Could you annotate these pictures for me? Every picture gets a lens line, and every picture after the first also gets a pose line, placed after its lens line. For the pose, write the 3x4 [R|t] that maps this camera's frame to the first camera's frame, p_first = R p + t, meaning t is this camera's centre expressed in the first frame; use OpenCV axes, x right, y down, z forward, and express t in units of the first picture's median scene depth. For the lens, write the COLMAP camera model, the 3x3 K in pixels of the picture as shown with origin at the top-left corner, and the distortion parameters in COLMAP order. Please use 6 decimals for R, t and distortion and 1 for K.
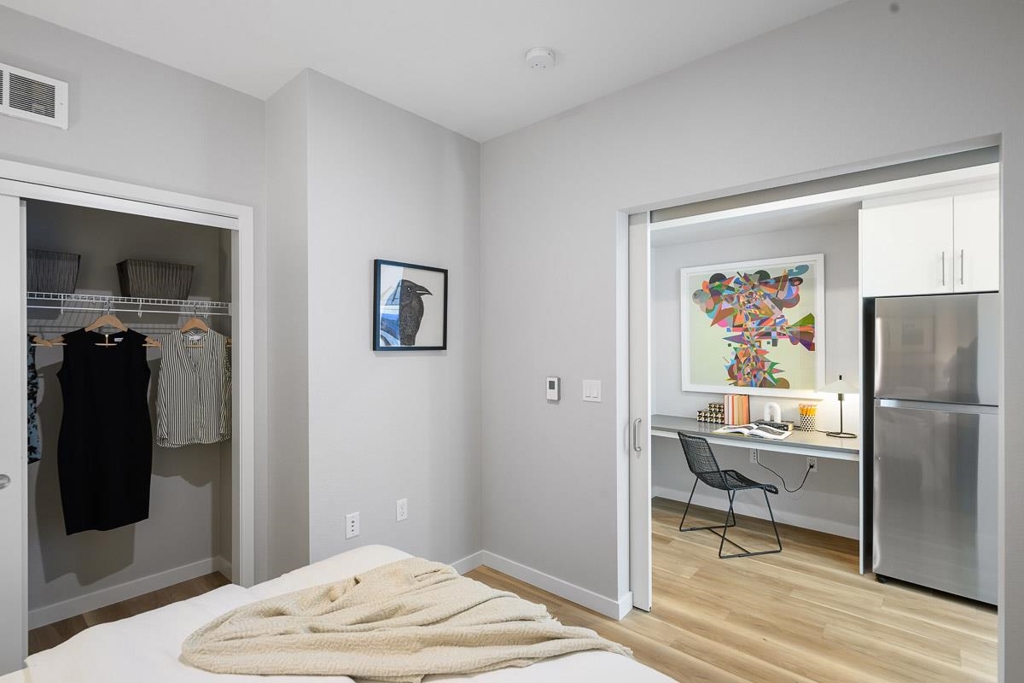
lens RADIAL K [[485.0, 0, 519.0], [0, 485.0, 340.6], [0, 0, 1]] dist [-0.020533, 0.002130]
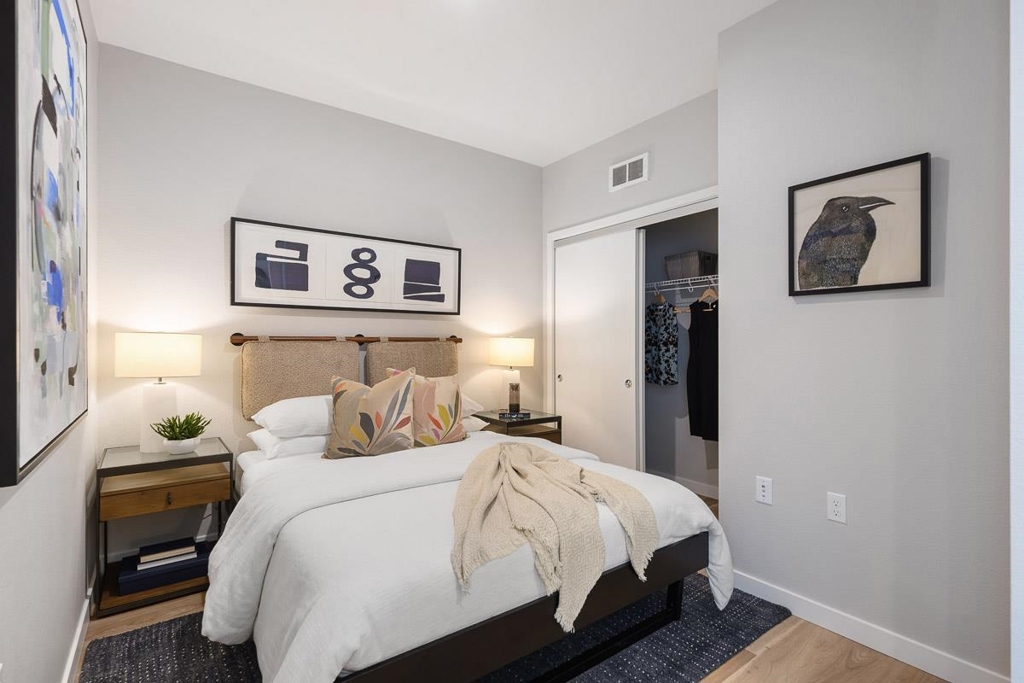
lens RADIAL K [[485.0, 0, 514.8], [0, 485.0, 344.6], [0, 0, 1]] dist [-0.020533, 0.002130]
pose [[-0.233635, -0.000094, -0.972324, 0.621584], [0.004798, 0.999988, -0.001250, 0.102477], [0.972312, -0.004957, -0.233632, 0.723801]]
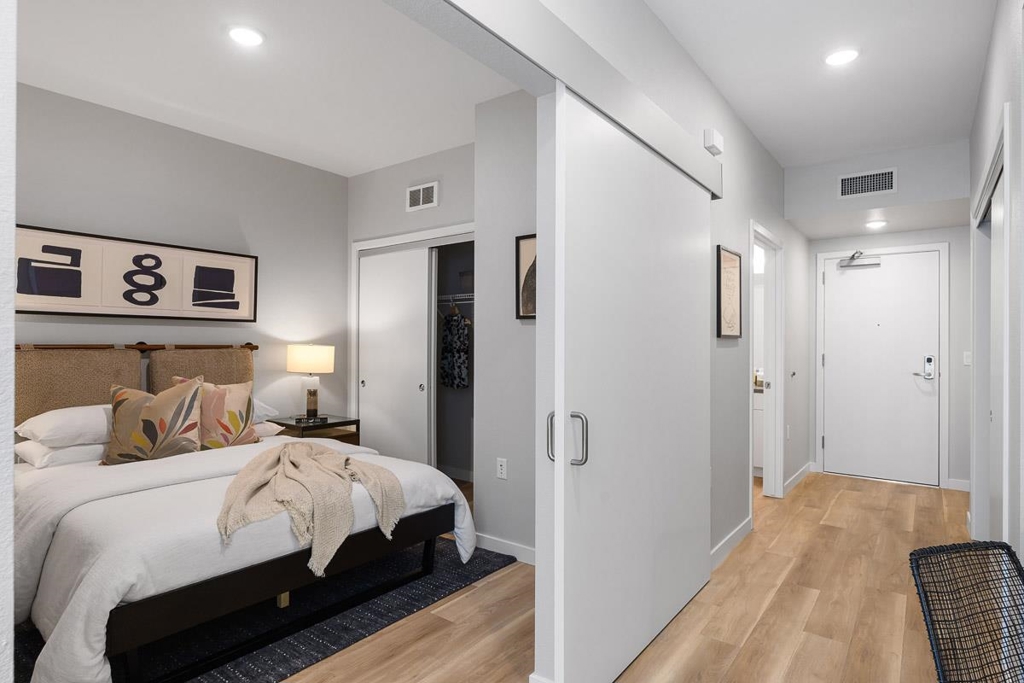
lens RADIAL K [[543.8, 0, 521.9], [0, 543.8, 351.6], [0, 0, 1]] dist [-0.027427, 0.006548]
pose [[0.060517, 0.013238, -0.998079, 0.929370], [-0.001484, 0.999912, 0.013173, 0.076985], [0.998166, 0.000684, 0.060531, 0.927533]]
